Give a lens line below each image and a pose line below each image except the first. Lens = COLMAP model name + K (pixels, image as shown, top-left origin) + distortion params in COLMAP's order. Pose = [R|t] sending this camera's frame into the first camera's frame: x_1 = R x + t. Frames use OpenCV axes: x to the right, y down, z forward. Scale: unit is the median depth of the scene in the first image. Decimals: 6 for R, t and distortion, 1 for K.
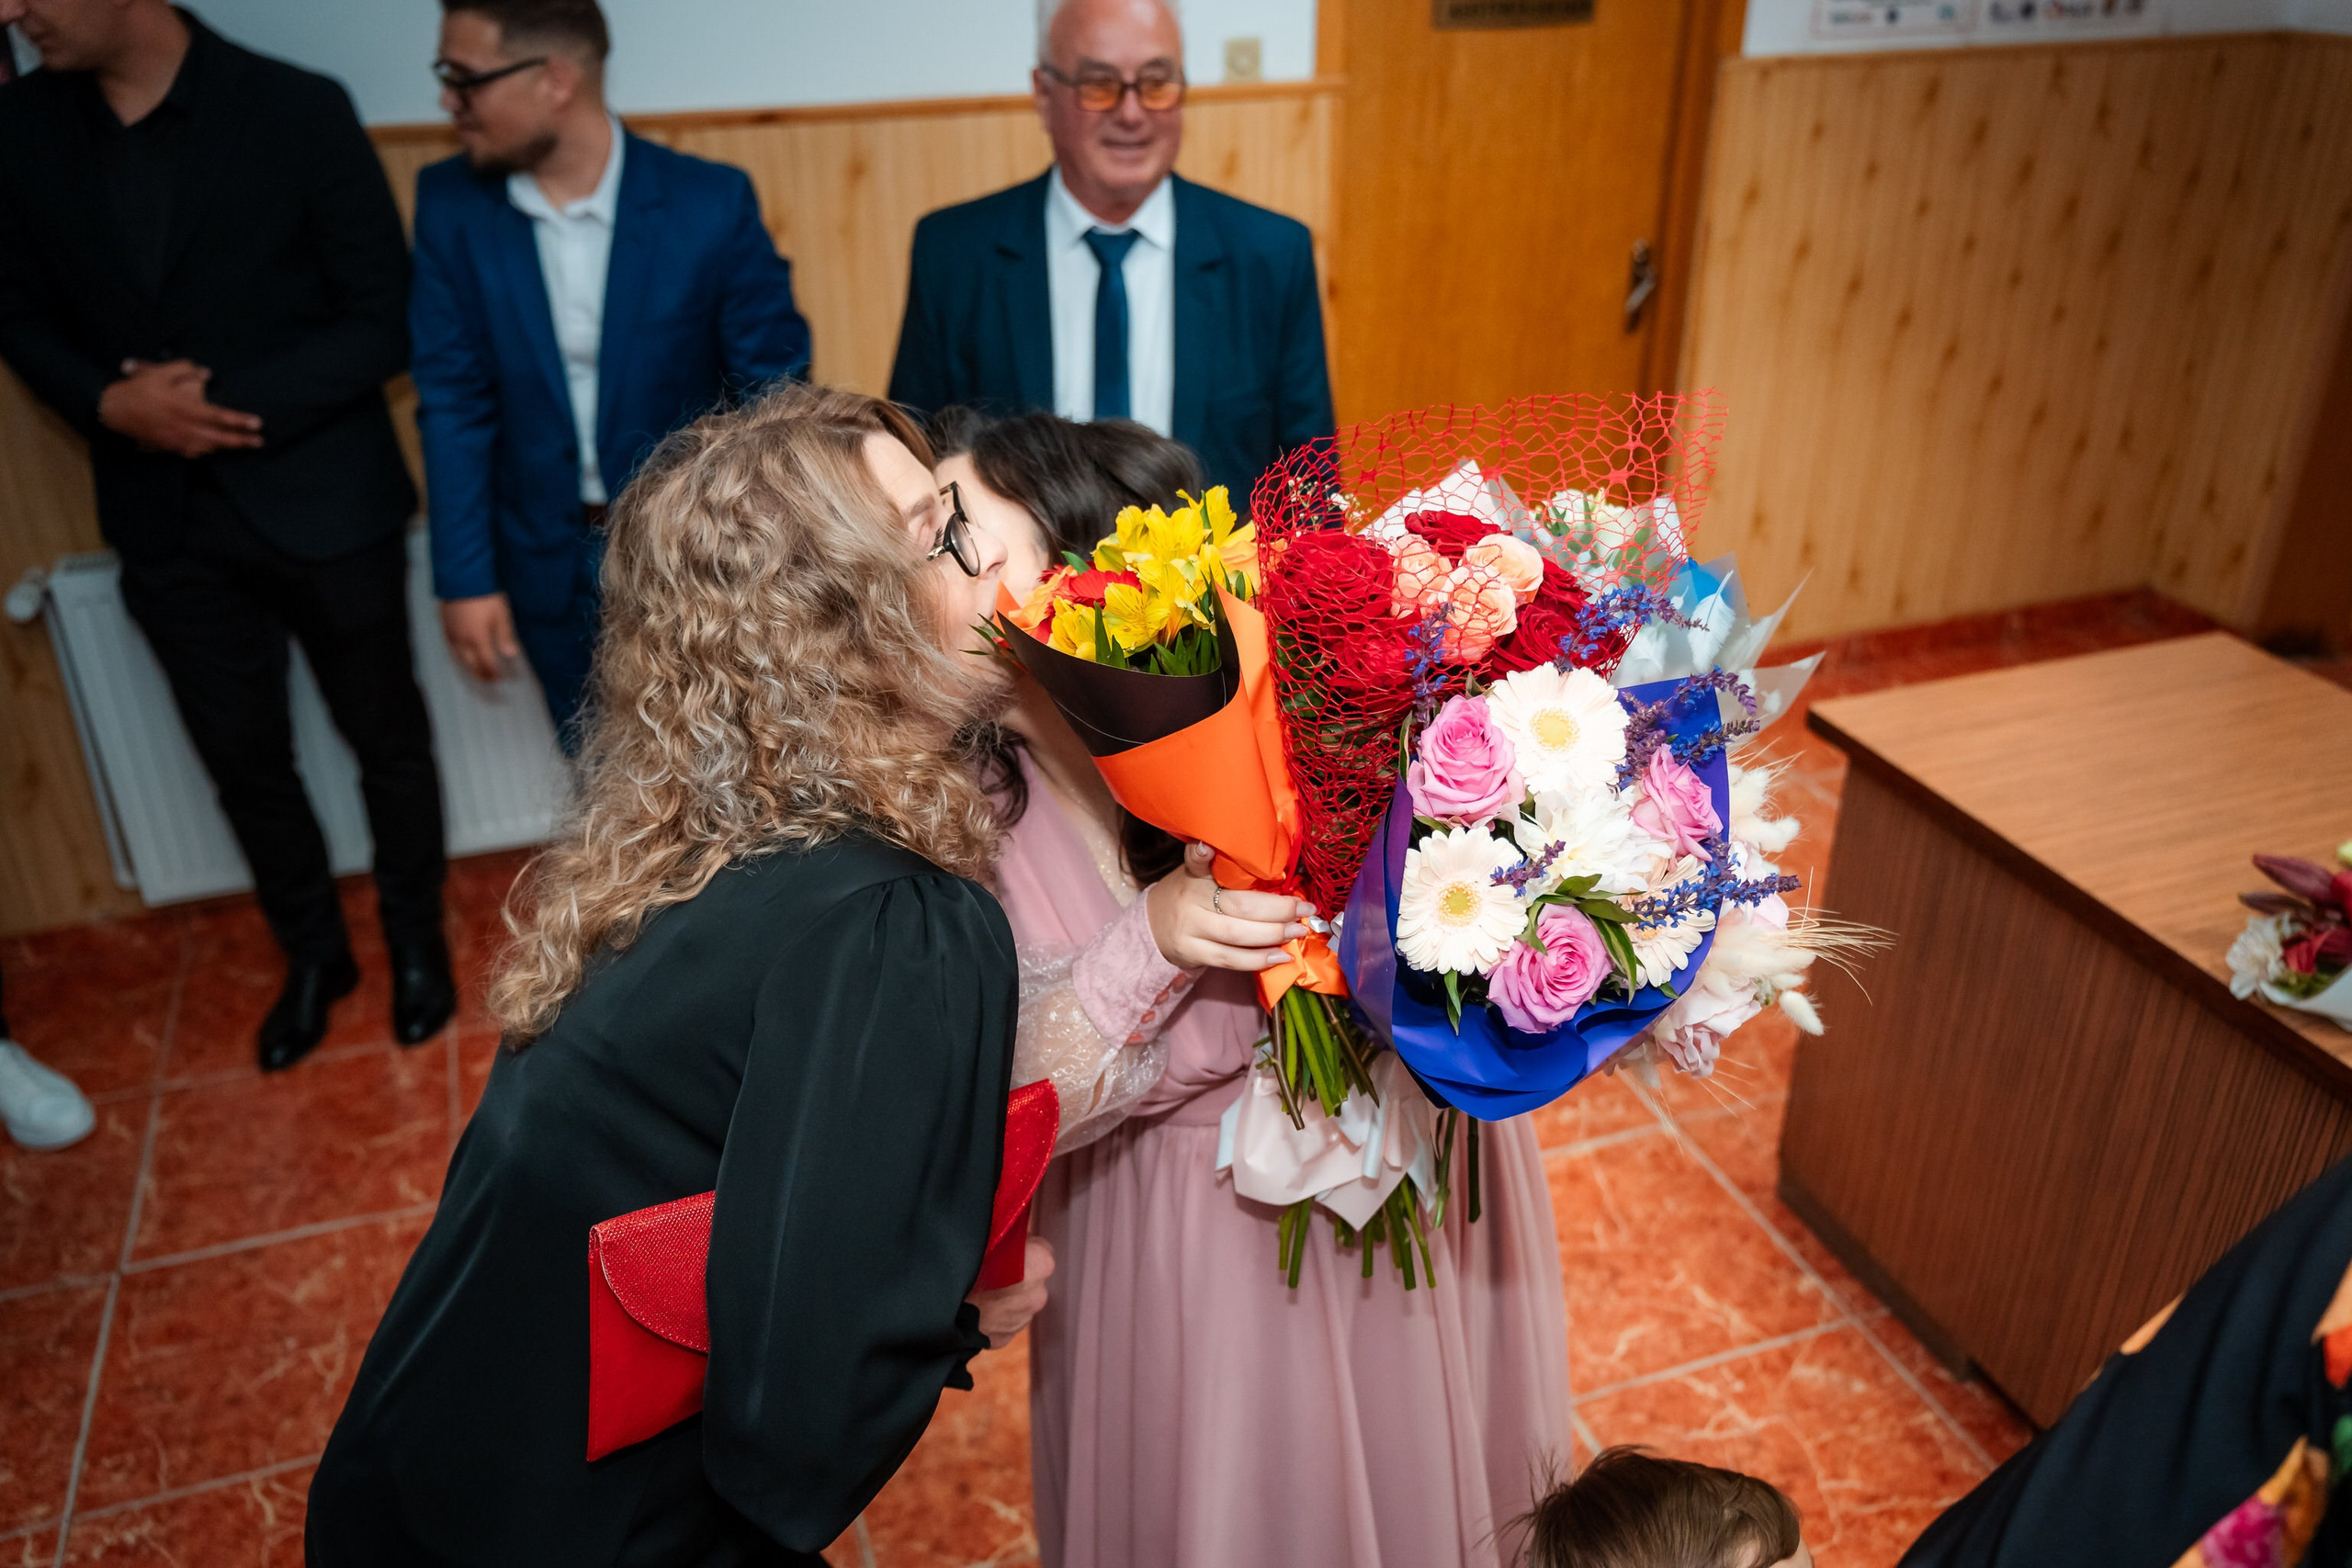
lens RADIAL K [[1871.0, 0, 1179.3], [0, 1871.0, 781.2], [0, 0, 1]] dist [0.002588, -0.010365]
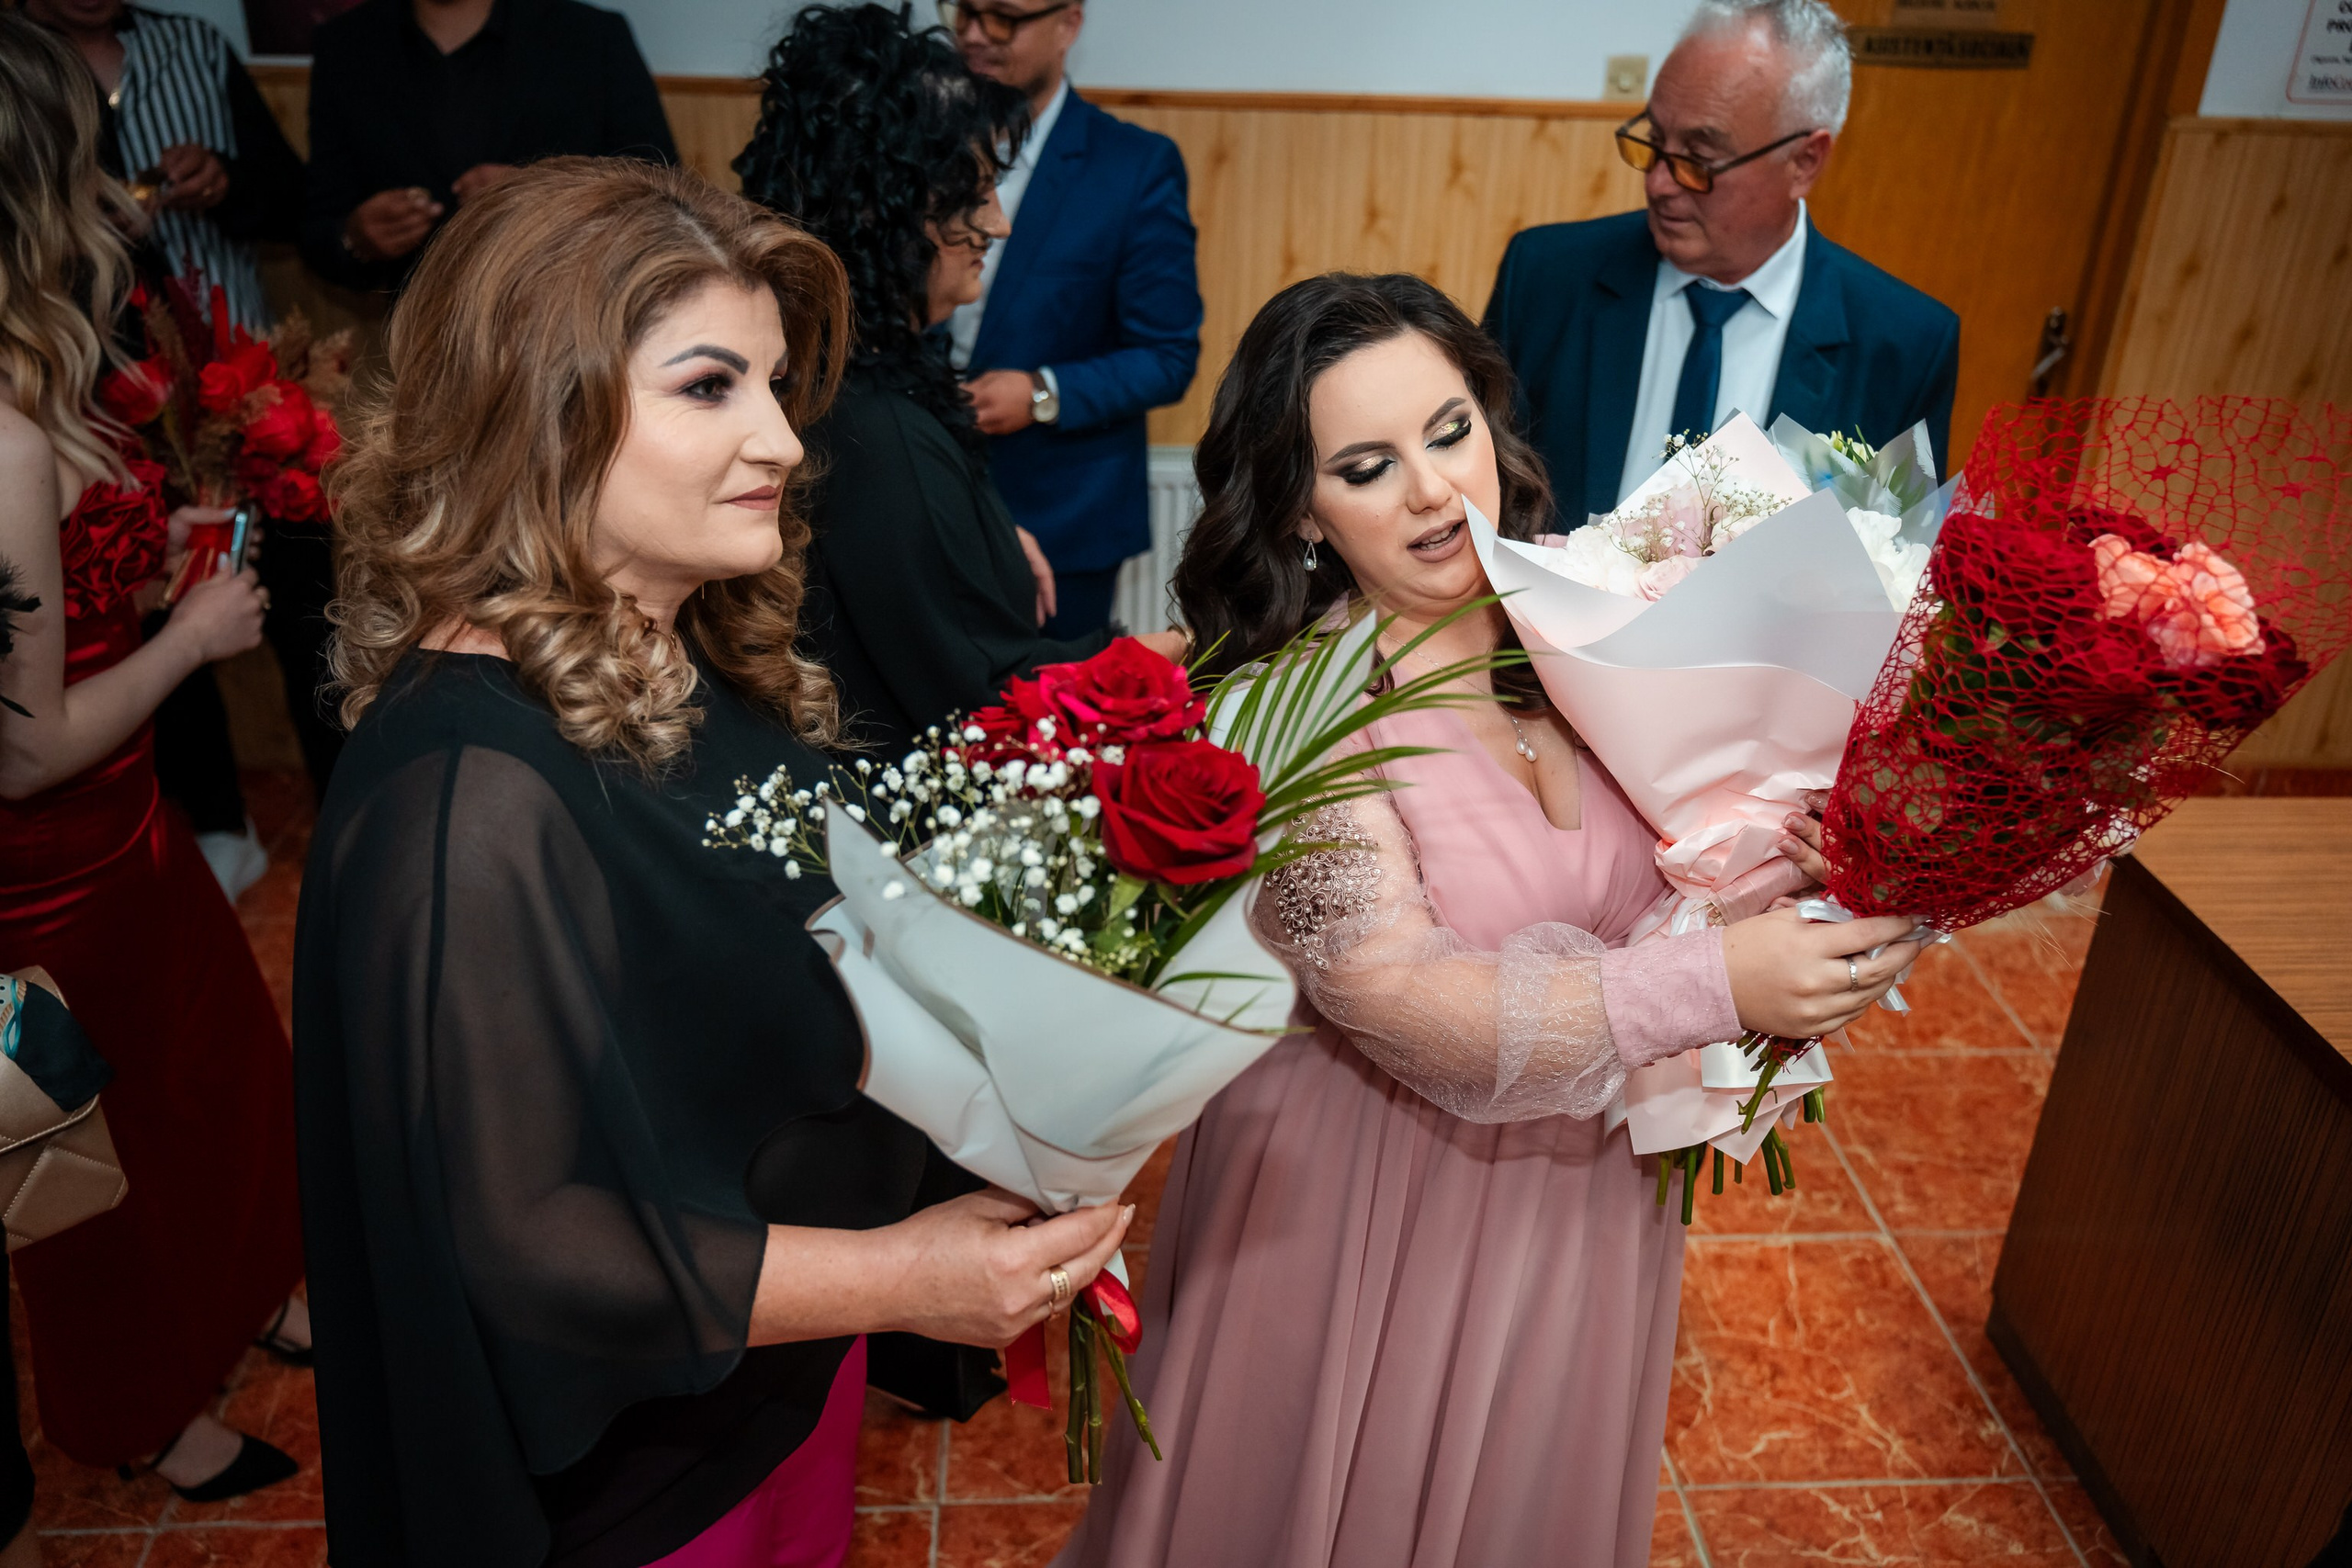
lens RADIAL K [[1871.0, 0, 1179.3], [0, 1871.0, 781.2], [0, 0, 1]] dist [0.002588, -0.010365]
pose [[0.959993, 0.154513, -0.233536, 0.110724], [-0.159162, 0.987252, -0.001073, 0.018603], [0.230393, 0.038200, 0.972348, 0.009000]]
